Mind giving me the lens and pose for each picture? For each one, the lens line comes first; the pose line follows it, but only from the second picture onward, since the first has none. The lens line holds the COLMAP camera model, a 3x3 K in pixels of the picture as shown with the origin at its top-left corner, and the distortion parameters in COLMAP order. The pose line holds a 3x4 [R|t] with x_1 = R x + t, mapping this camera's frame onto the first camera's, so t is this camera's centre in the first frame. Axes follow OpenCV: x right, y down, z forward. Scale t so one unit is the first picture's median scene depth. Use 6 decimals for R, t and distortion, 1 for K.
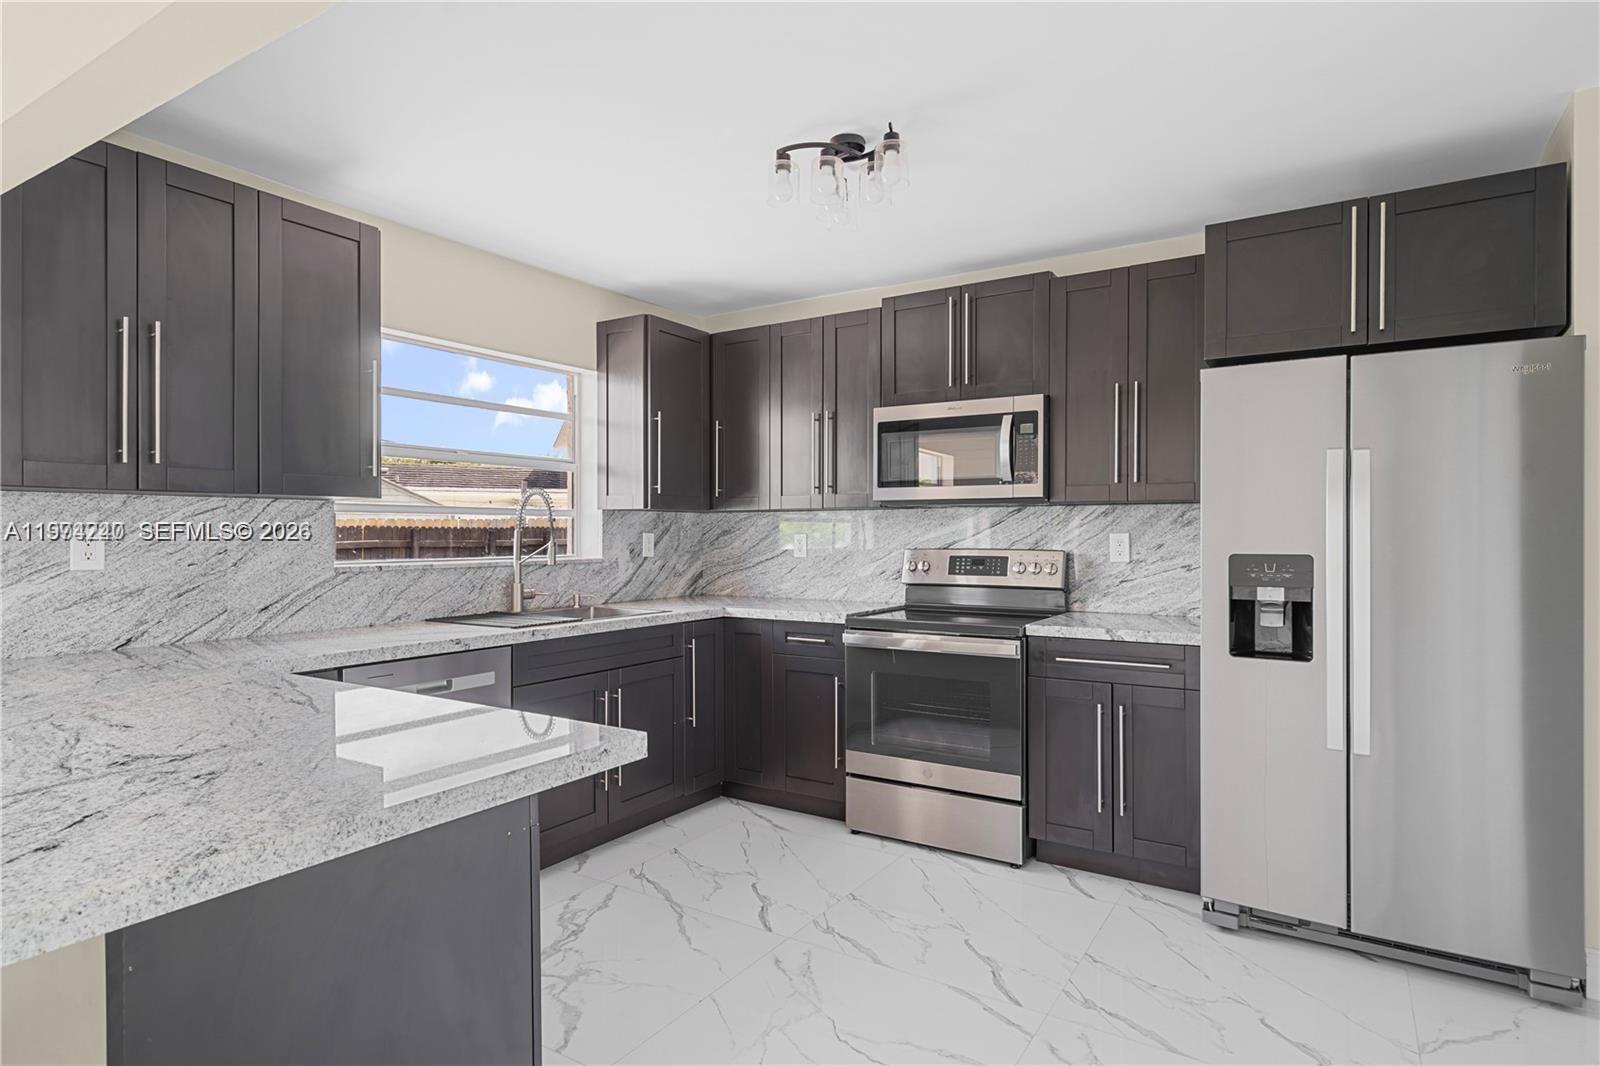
lens RADIAL K [[864.6, 0, 800.0], [0, 864.6, 533.0], [0, 0, 1]] dist [0.002422, 0.000631]
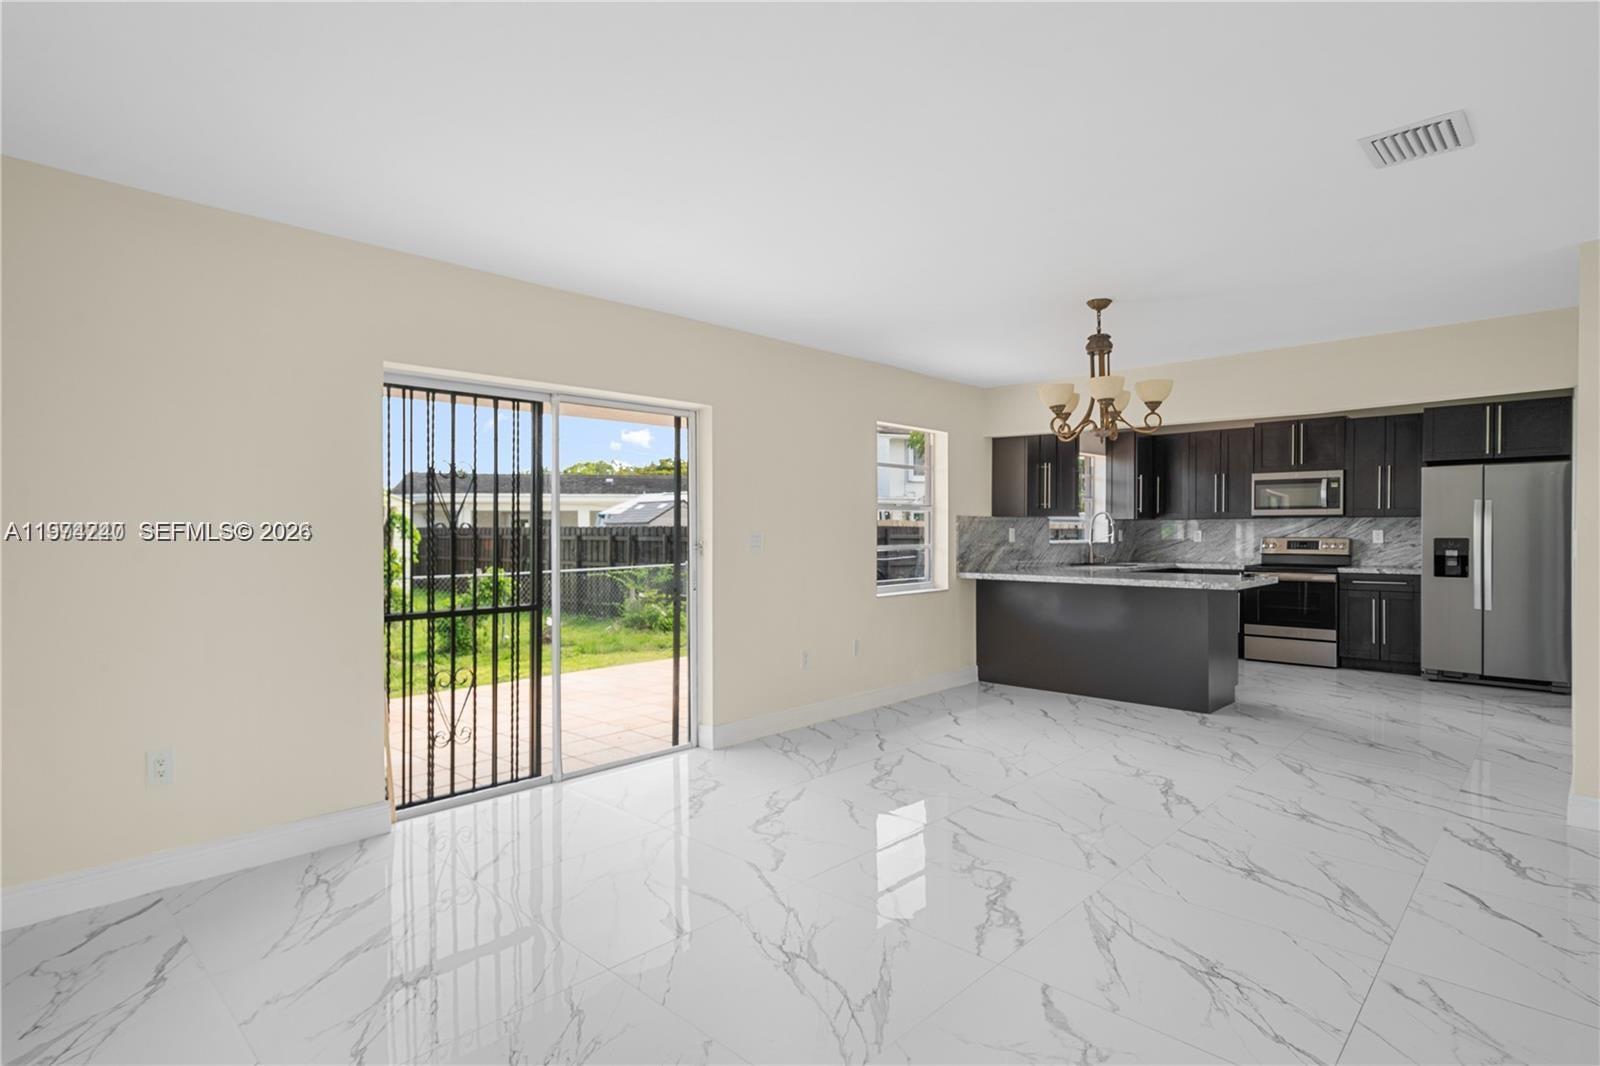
lens RADIAL K [[812.2, 0, 800.0], [0, 812.2, 533.0], [0, 0, 1]] dist [0.005227, 0.000201]
pose [[0.979234, -0.000864, -0.202730, -0.666551], [0.001569, 0.999993, 0.003316, -0.001508], [0.202726, -0.003565, 0.979229, -1.362450]]
